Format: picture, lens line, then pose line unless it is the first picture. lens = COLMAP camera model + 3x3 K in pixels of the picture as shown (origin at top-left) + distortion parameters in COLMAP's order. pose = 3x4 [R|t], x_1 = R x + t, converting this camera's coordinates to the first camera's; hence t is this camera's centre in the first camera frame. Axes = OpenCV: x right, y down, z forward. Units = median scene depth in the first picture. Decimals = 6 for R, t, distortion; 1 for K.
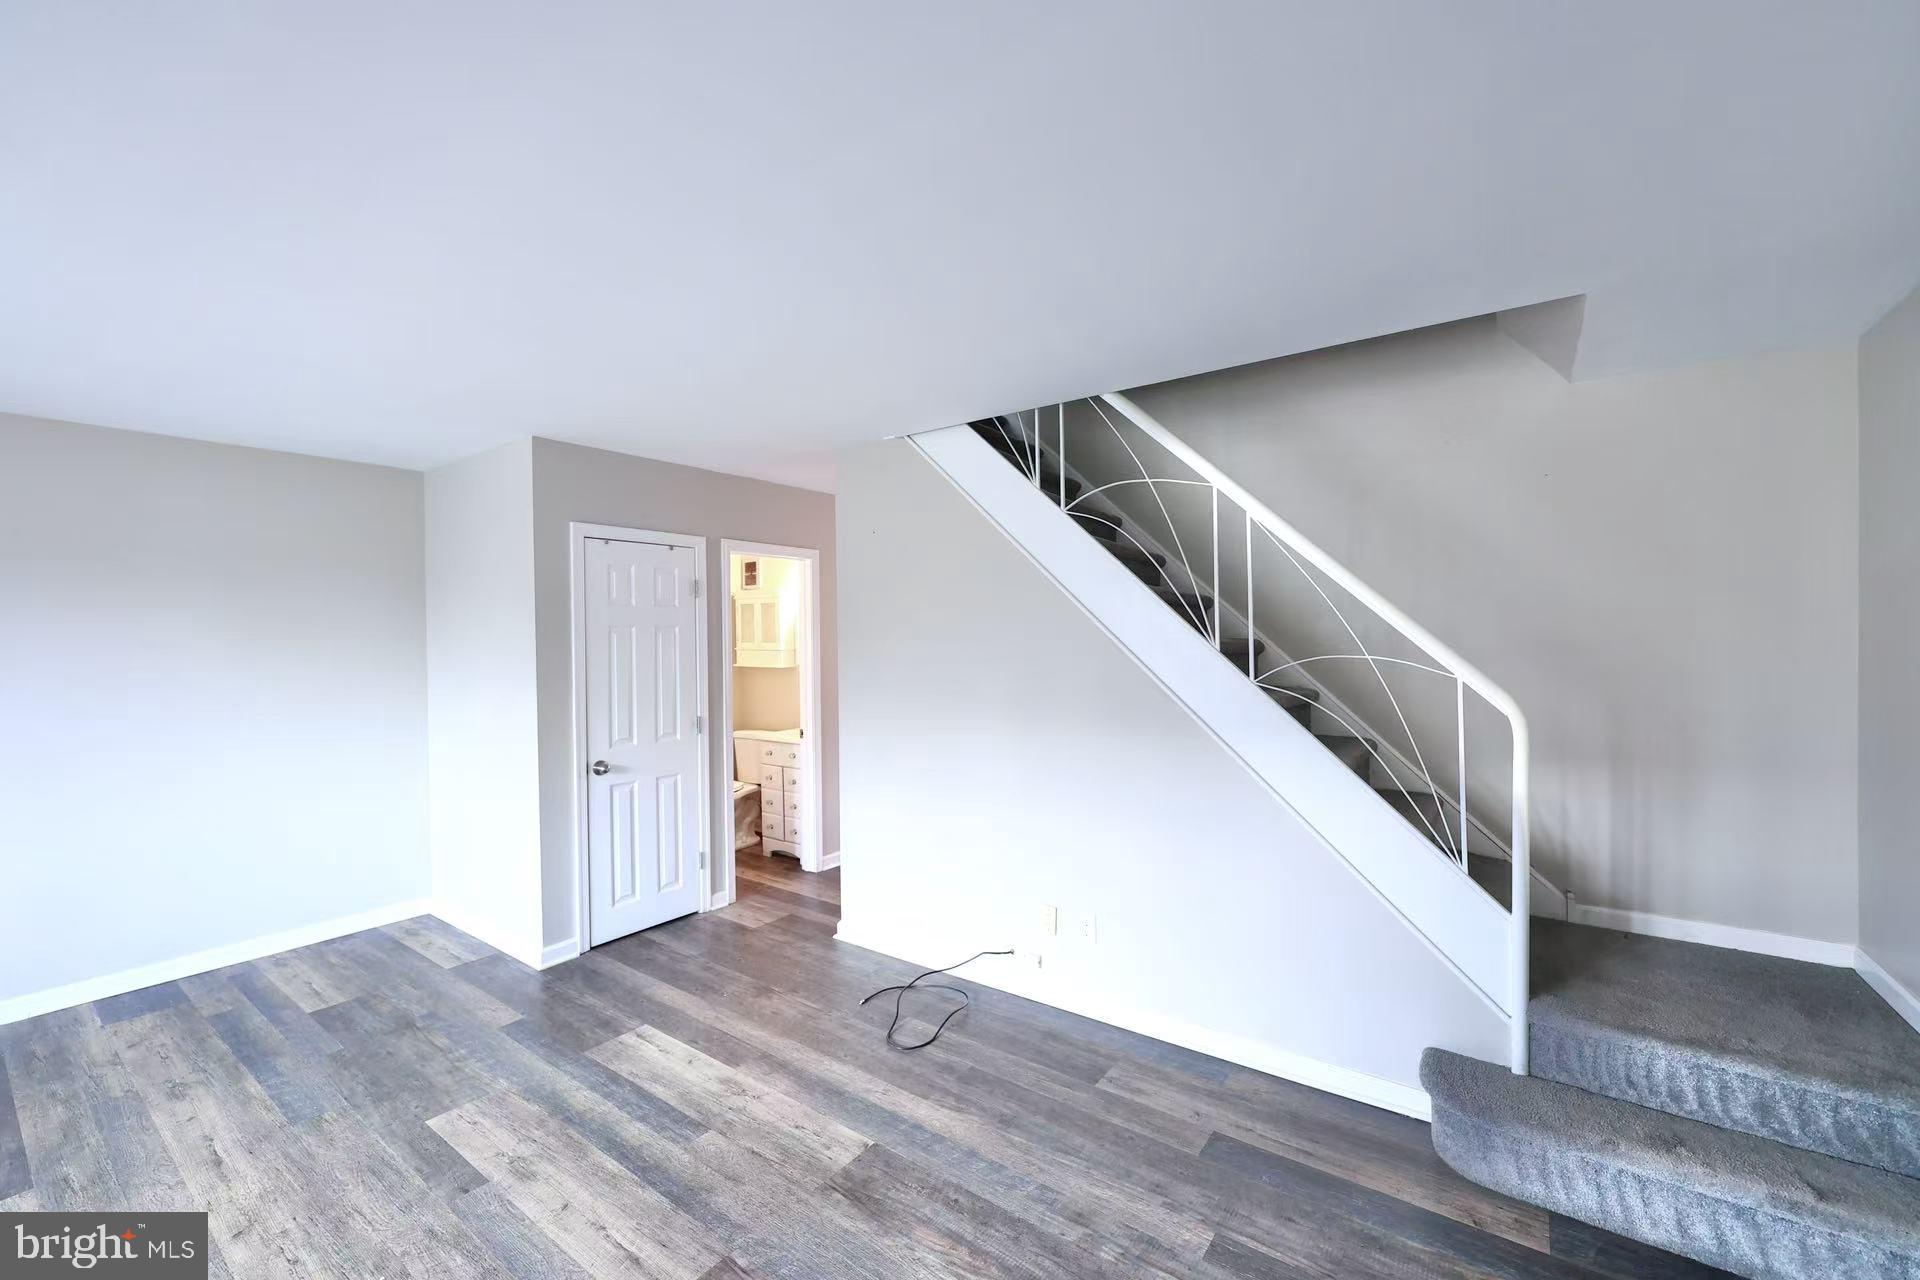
lens RADIAL K [[769.7, 0, 962.9], [0, 769.7, 641.4], [0, 0, 1]] dist [0.001128, -0.000144]
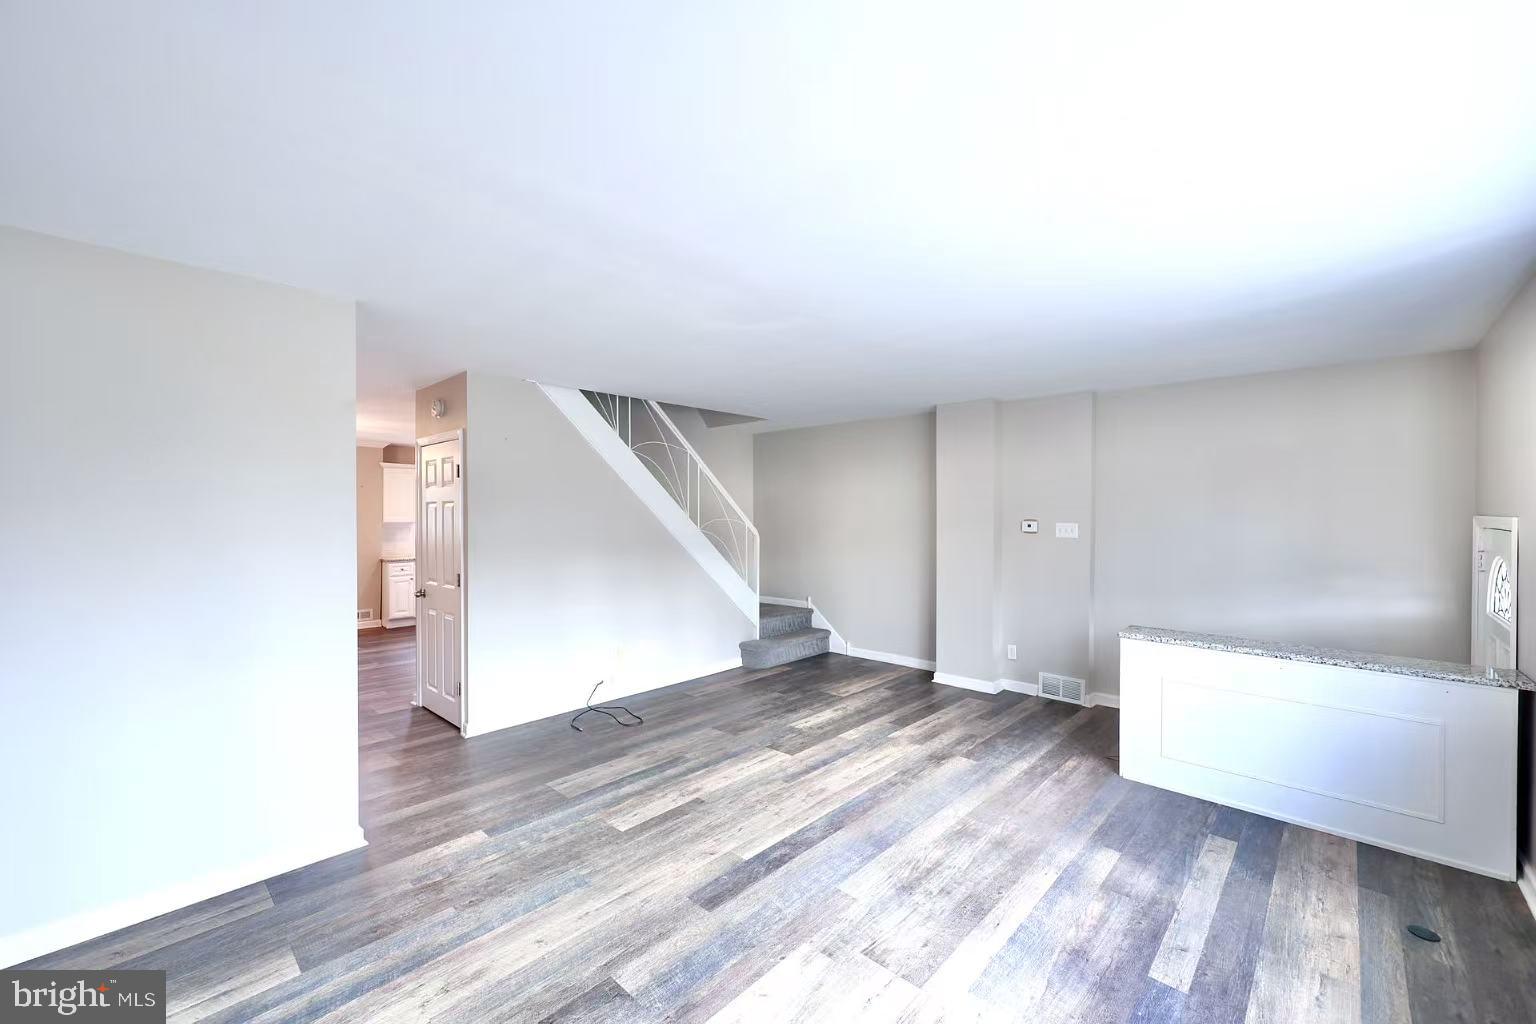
lens RADIAL K [[615.7, 0, 770.3], [0, 615.7, 513.1], [0, 0, 1]] dist [0.001128, -0.000144]
pose [[0.113402, 0.011774, 0.993479, -1.679147], [0.008017, 0.999886, -0.012765, 0.025071], [-0.993517, 0.009412, 0.113295, 0.521826]]
